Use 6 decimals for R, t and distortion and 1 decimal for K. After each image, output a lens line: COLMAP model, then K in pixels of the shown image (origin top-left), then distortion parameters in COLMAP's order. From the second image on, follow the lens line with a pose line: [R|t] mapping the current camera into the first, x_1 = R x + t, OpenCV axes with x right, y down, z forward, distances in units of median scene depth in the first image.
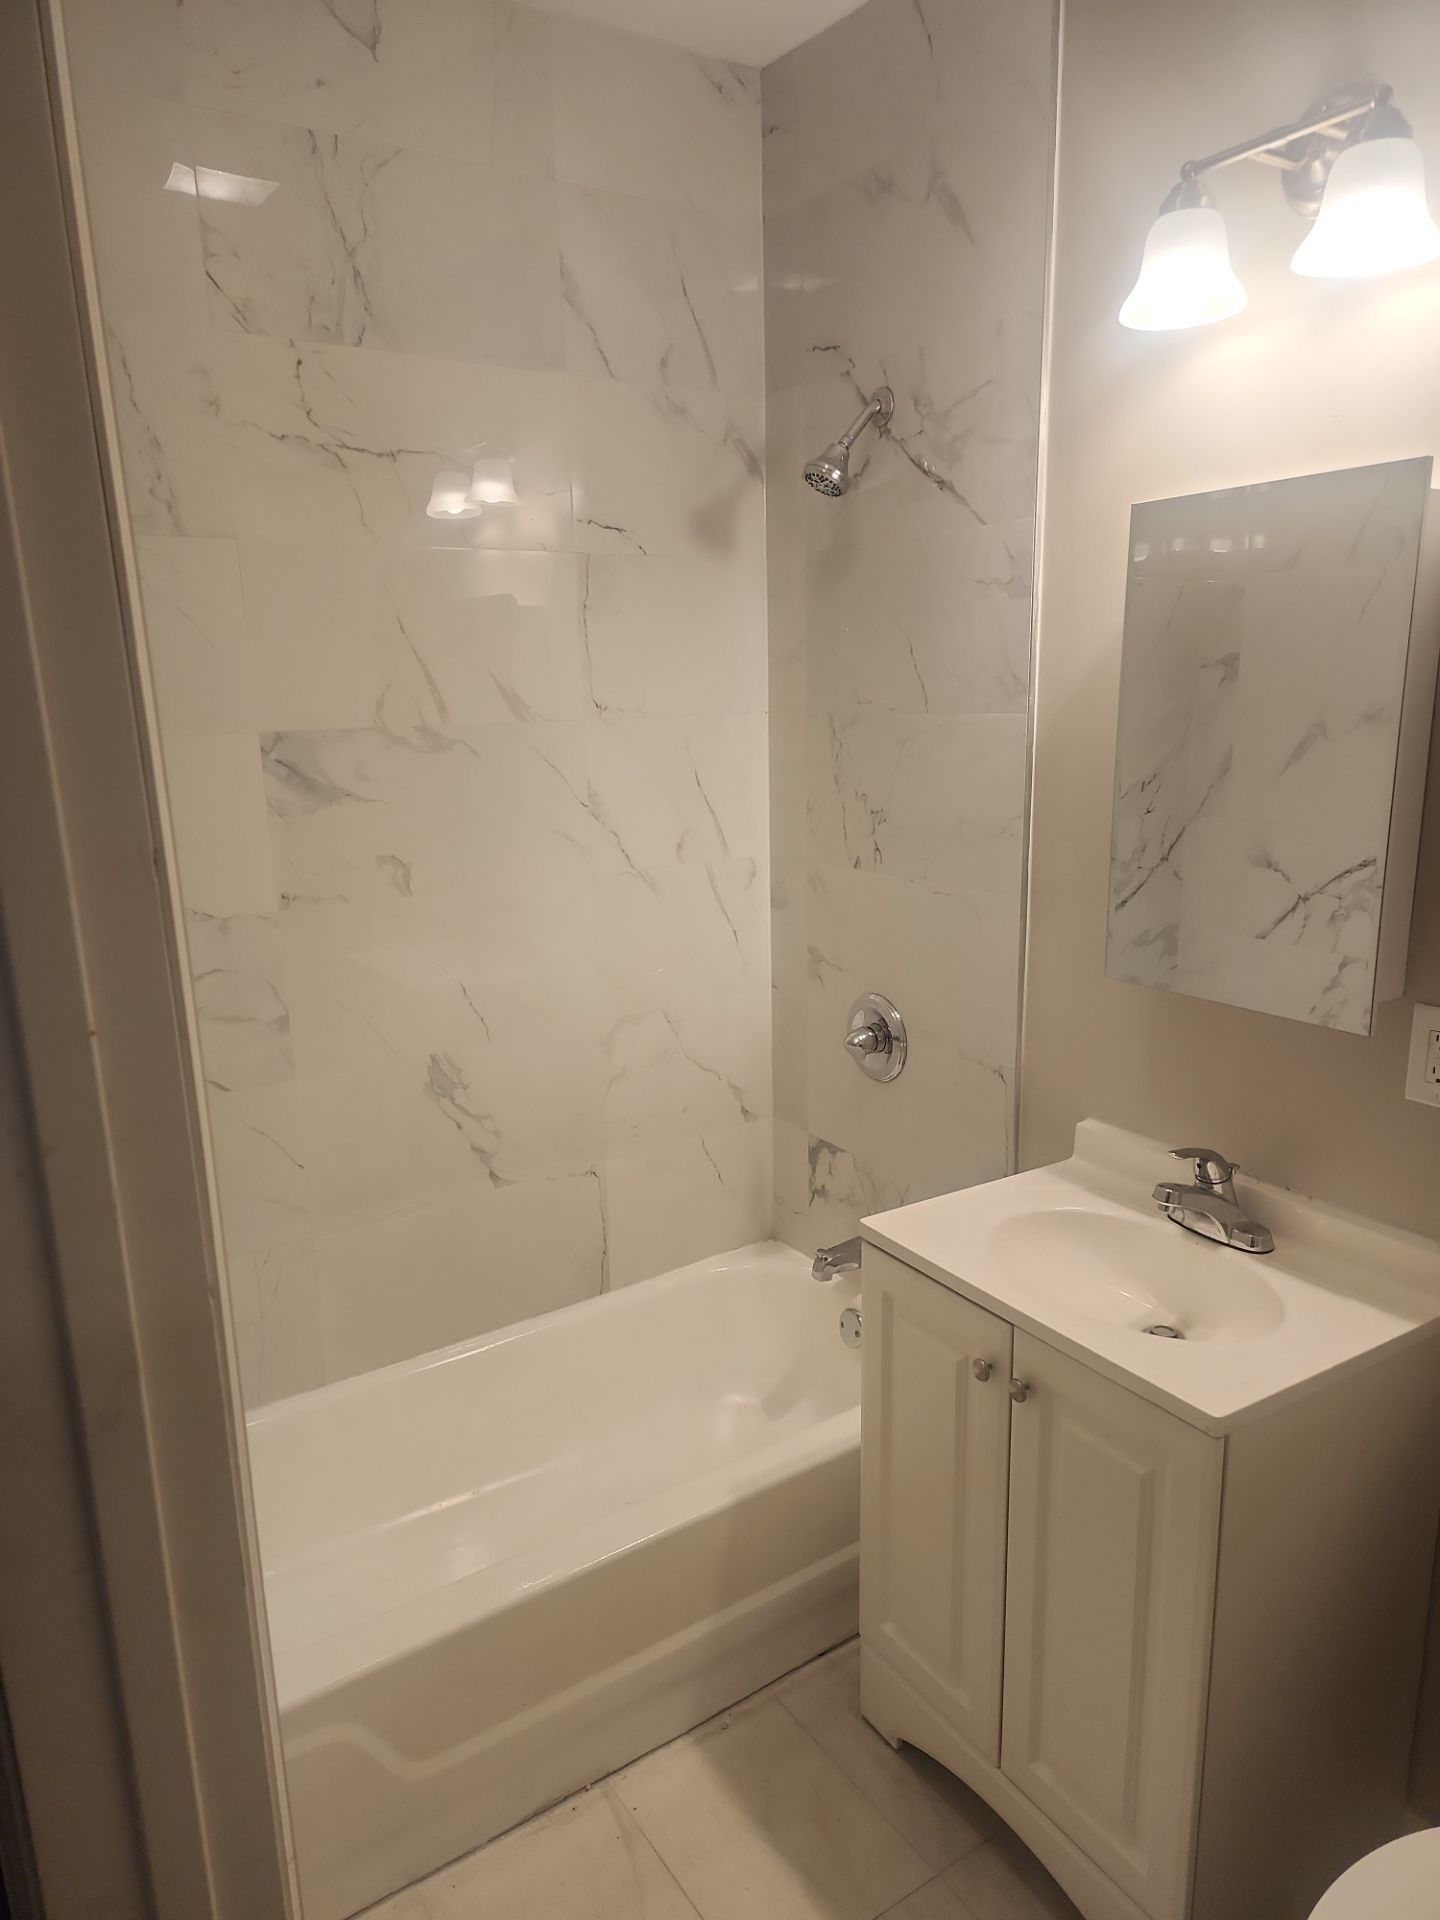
lens RADIAL K [[1260.6, 0, 737.3], [0, 1260.6, 964.4], [0, 0, 1]] dist [0.067109, -0.052592]
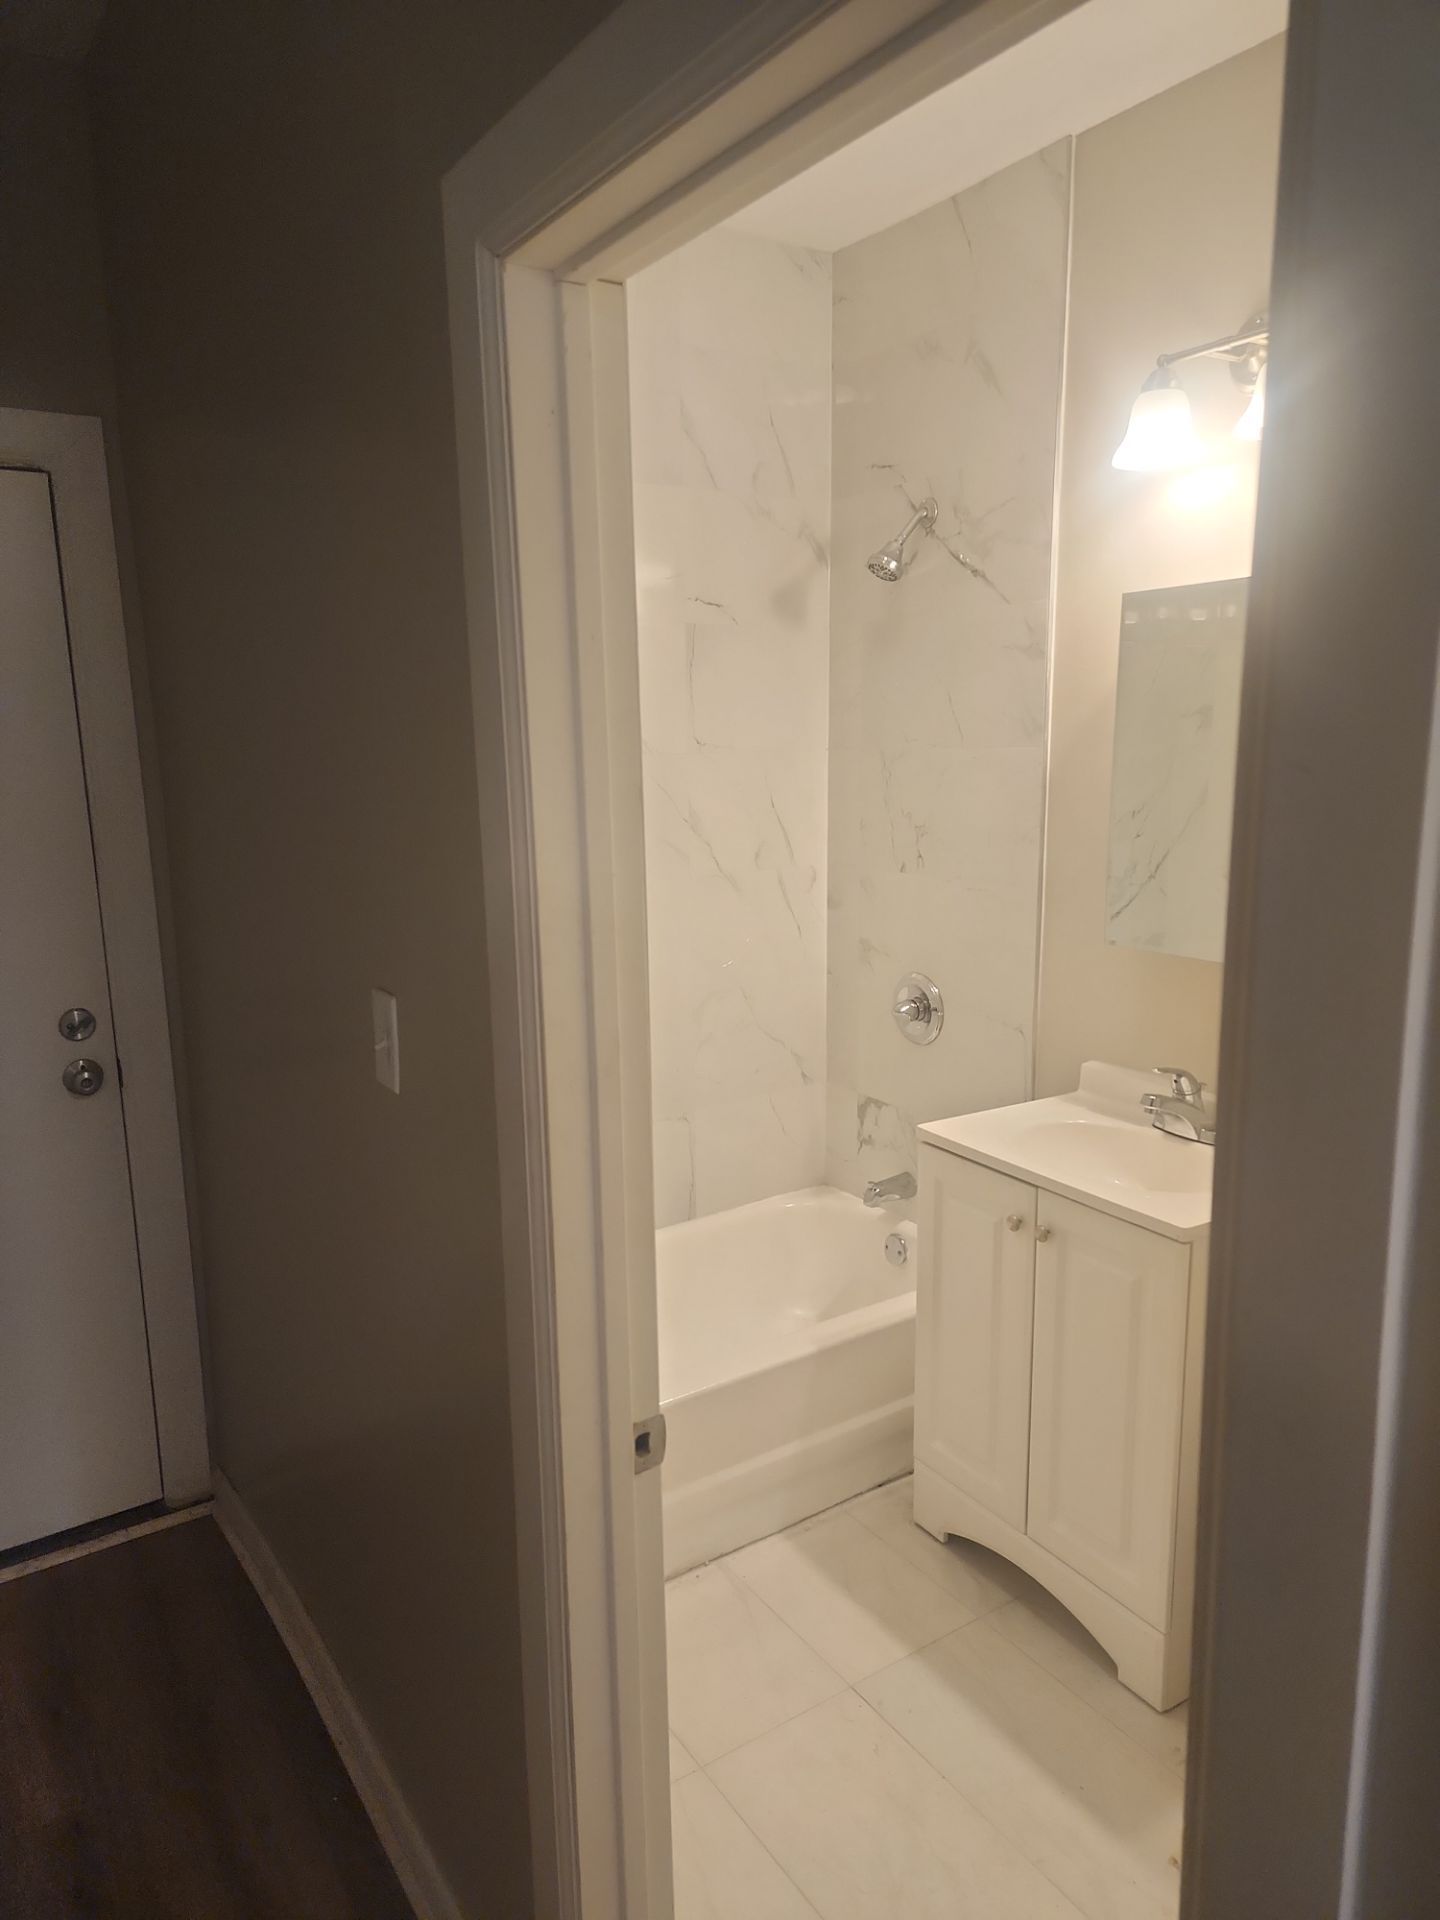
lens RADIAL K [[1273.7, 0, 709.0], [0, 1273.7, 963.8], [0, 0, 1]] dist [0.072090, -0.052080]
pose [[0.999885, 0.008138, -0.012782, -0.089757], [-0.008661, 0.999104, -0.041428, 0.076960], [0.012434, 0.041534, 0.999060, -0.292334]]
